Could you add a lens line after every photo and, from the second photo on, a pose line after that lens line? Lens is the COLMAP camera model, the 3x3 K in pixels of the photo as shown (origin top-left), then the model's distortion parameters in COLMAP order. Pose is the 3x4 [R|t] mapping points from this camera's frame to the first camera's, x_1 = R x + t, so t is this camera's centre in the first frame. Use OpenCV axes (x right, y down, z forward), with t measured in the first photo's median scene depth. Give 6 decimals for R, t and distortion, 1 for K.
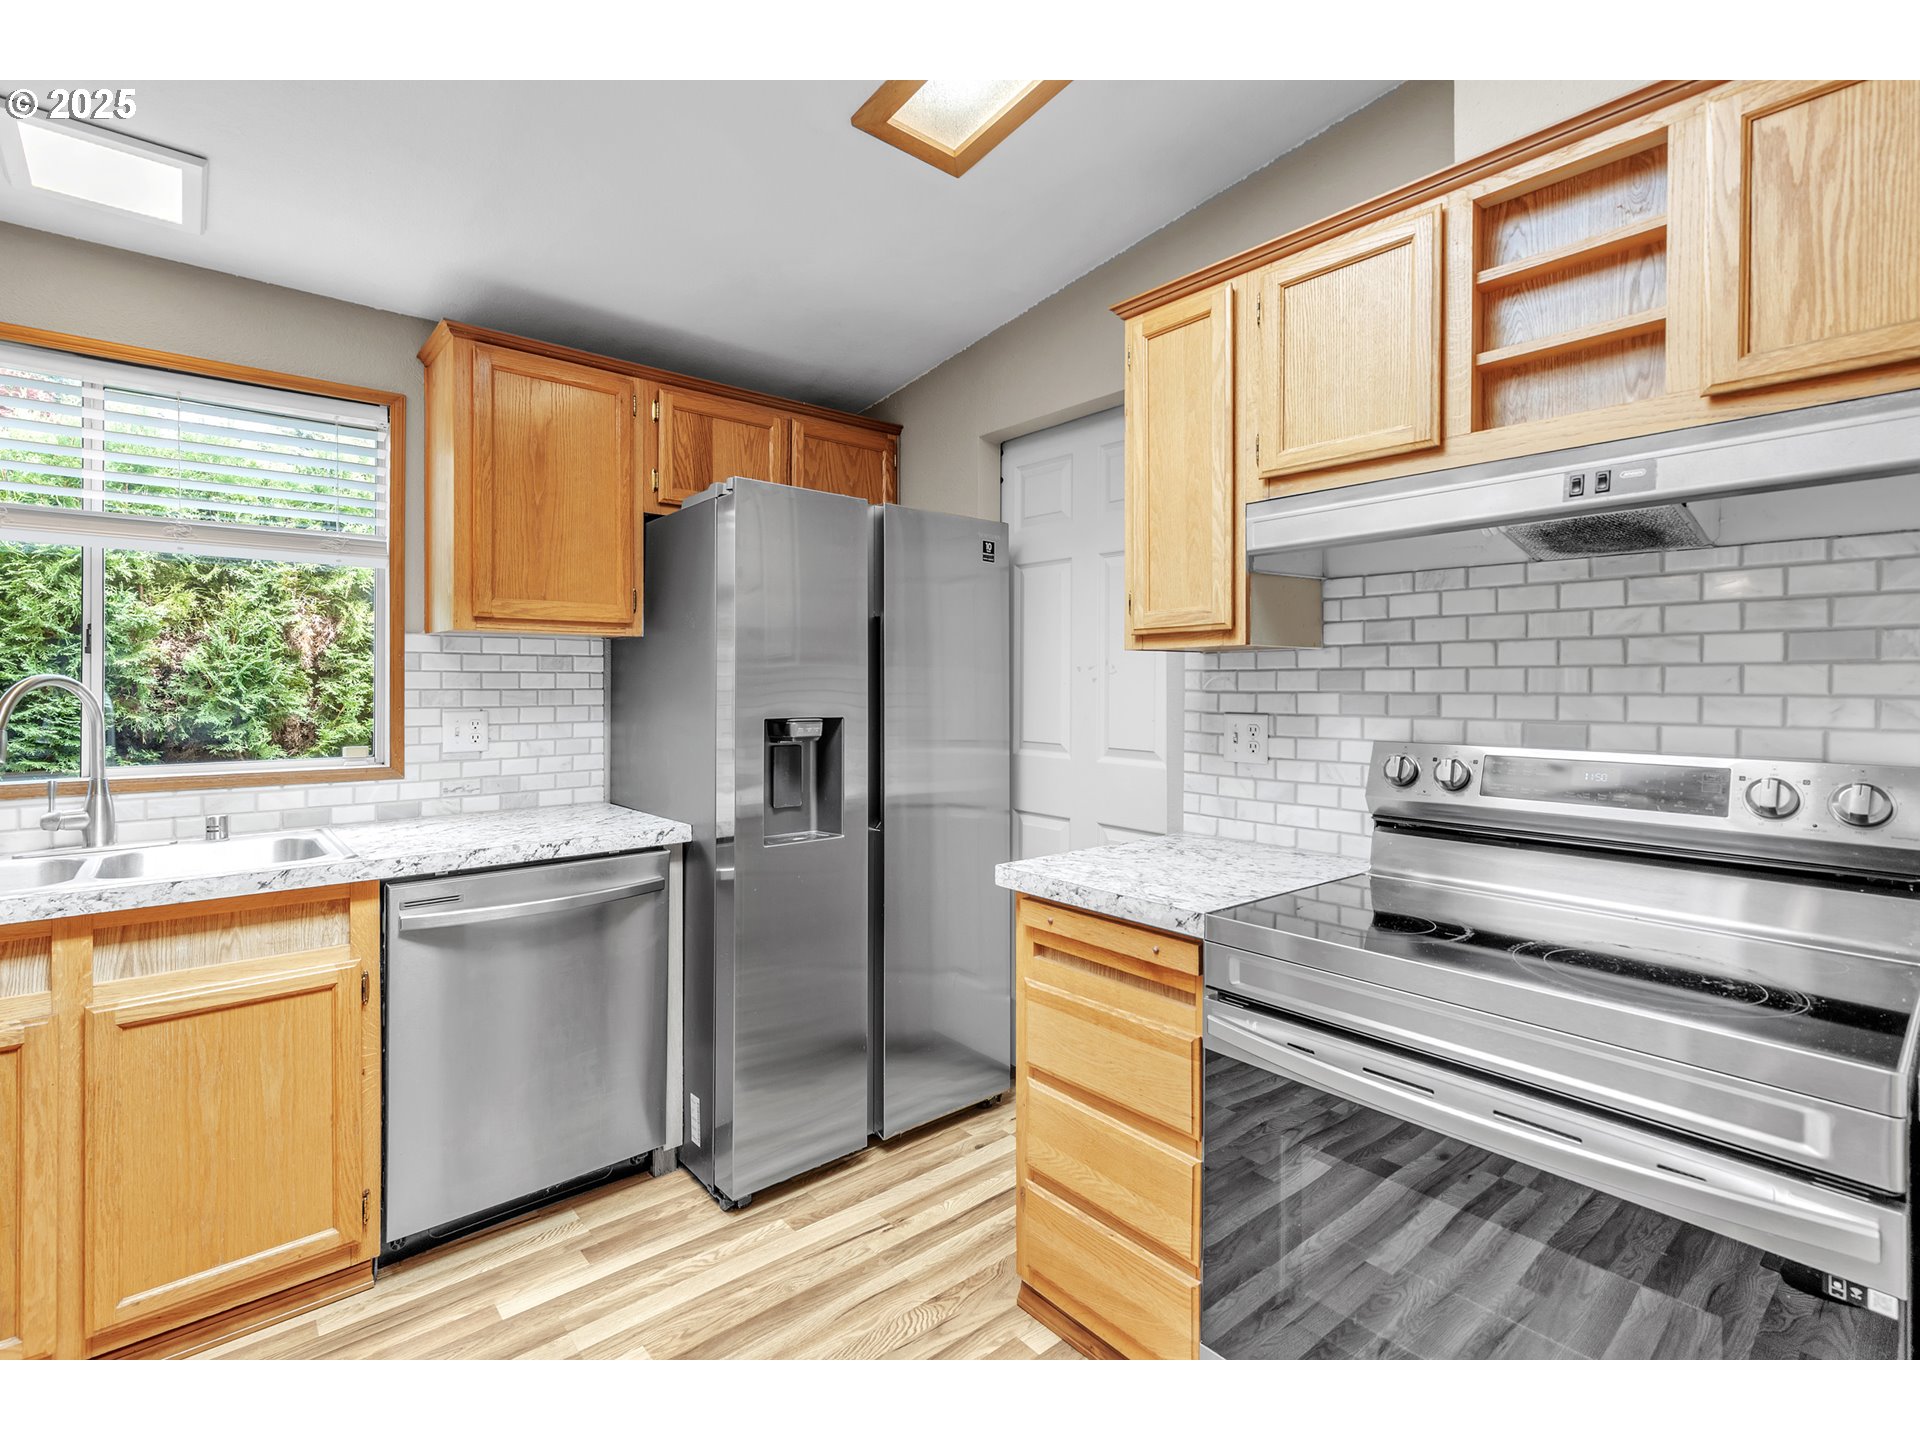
lens RADIAL K [[887.7, 0, 961.4], [0, 887.7, 682.0], [0, 0, 1]] dist [0.009698, 0.000585]
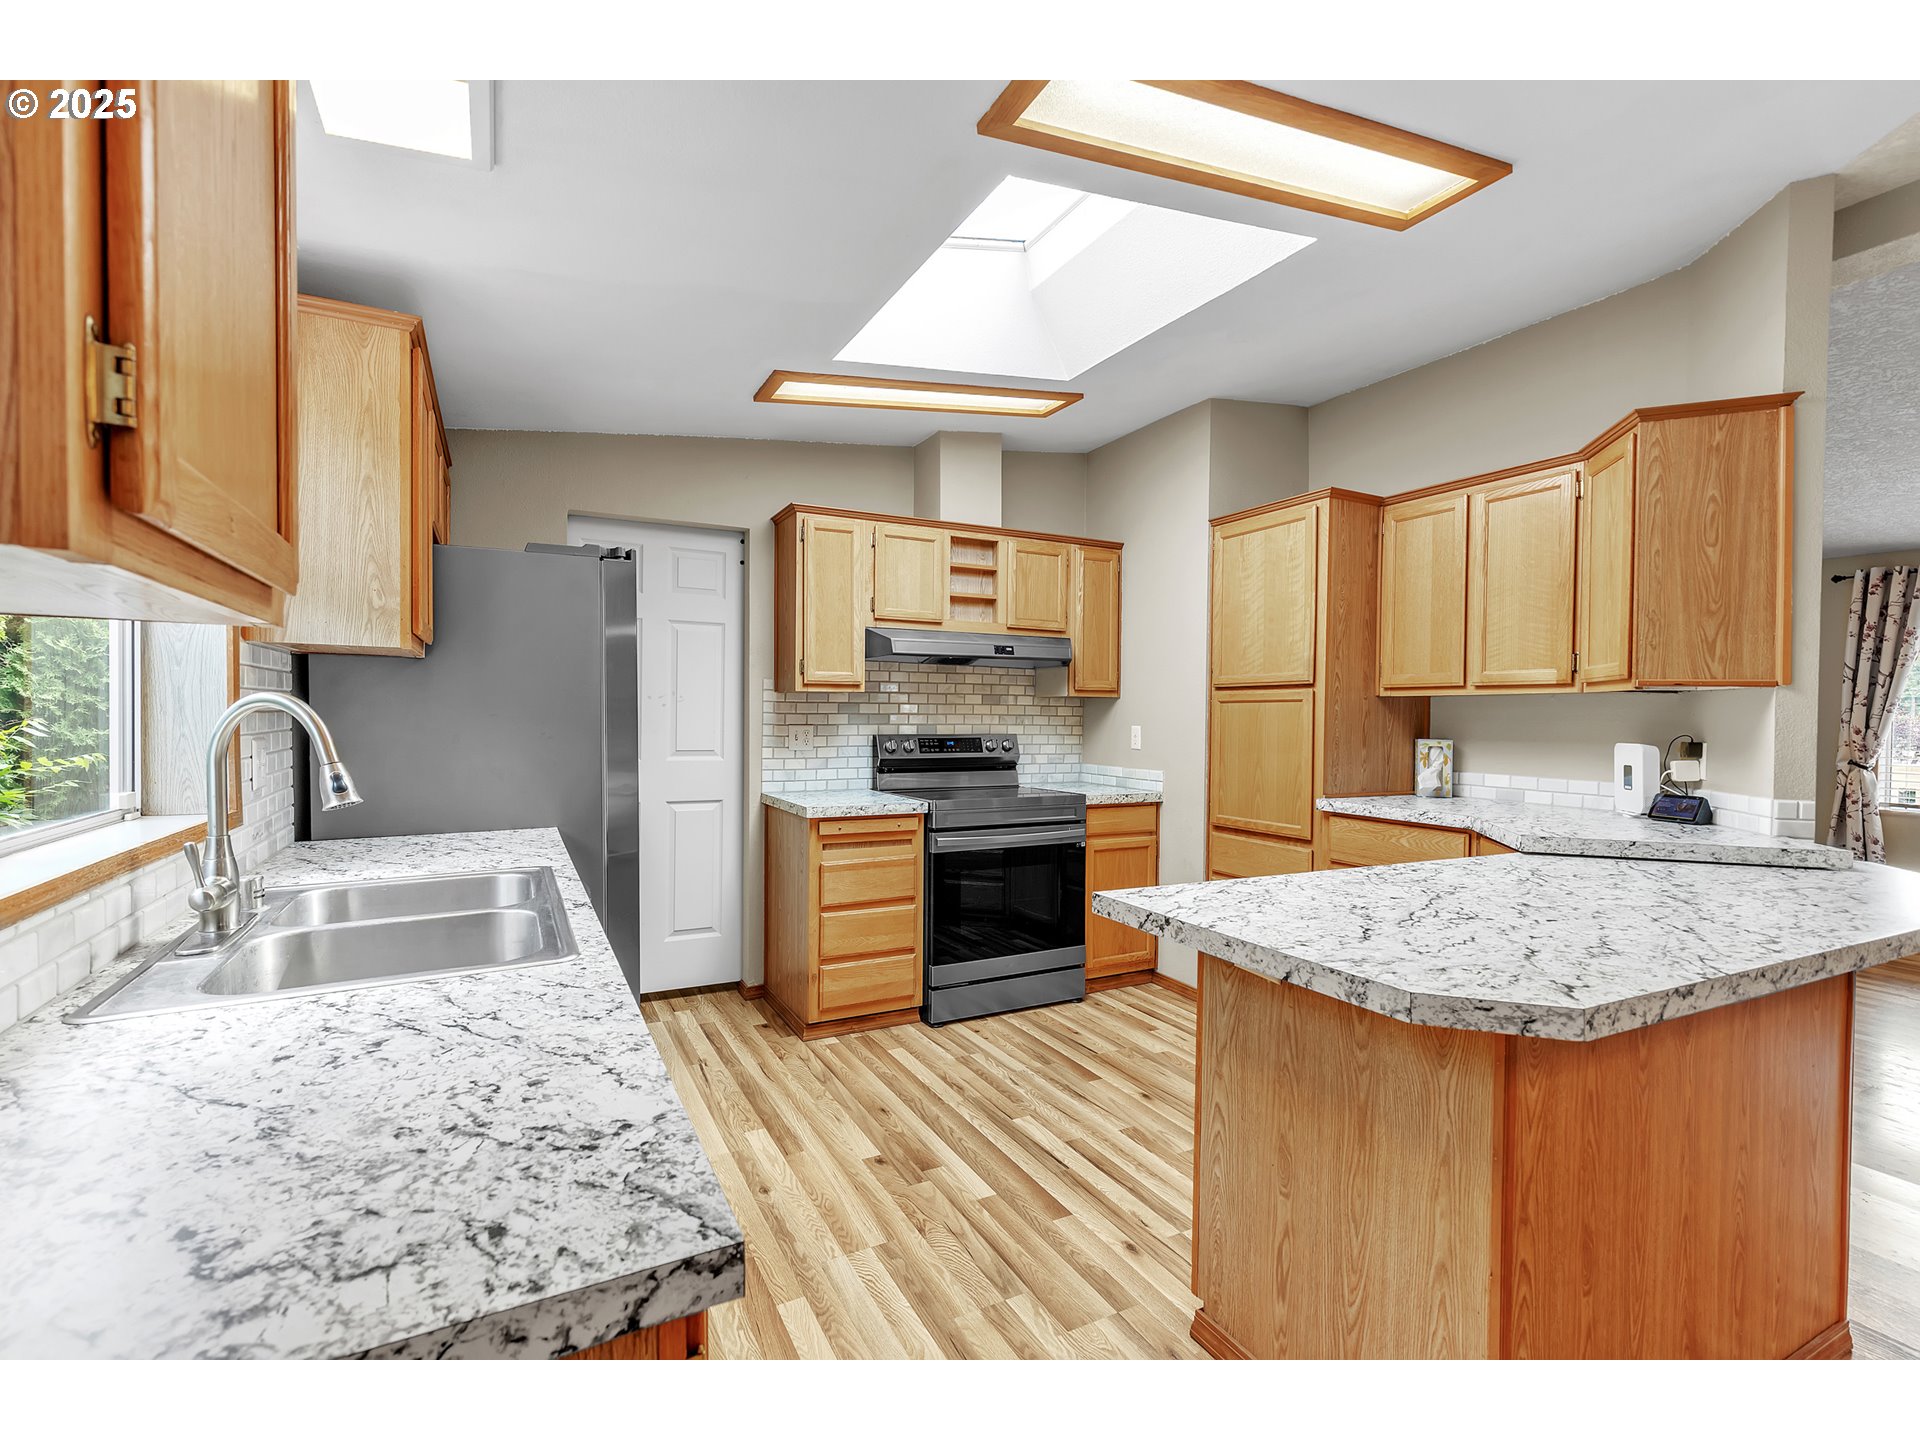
lens RADIAL K [[887.7, 0, 951.6], [0, 887.7, 721.0], [0, 0, 1]] dist [0.009698, 0.000585]
pose [[0.234720, -0.008154, 0.972029, -1.735068], [-0.012720, 0.999853, 0.011459, 0.002572], [-0.971980, -0.015054, 0.234582, 0.286997]]
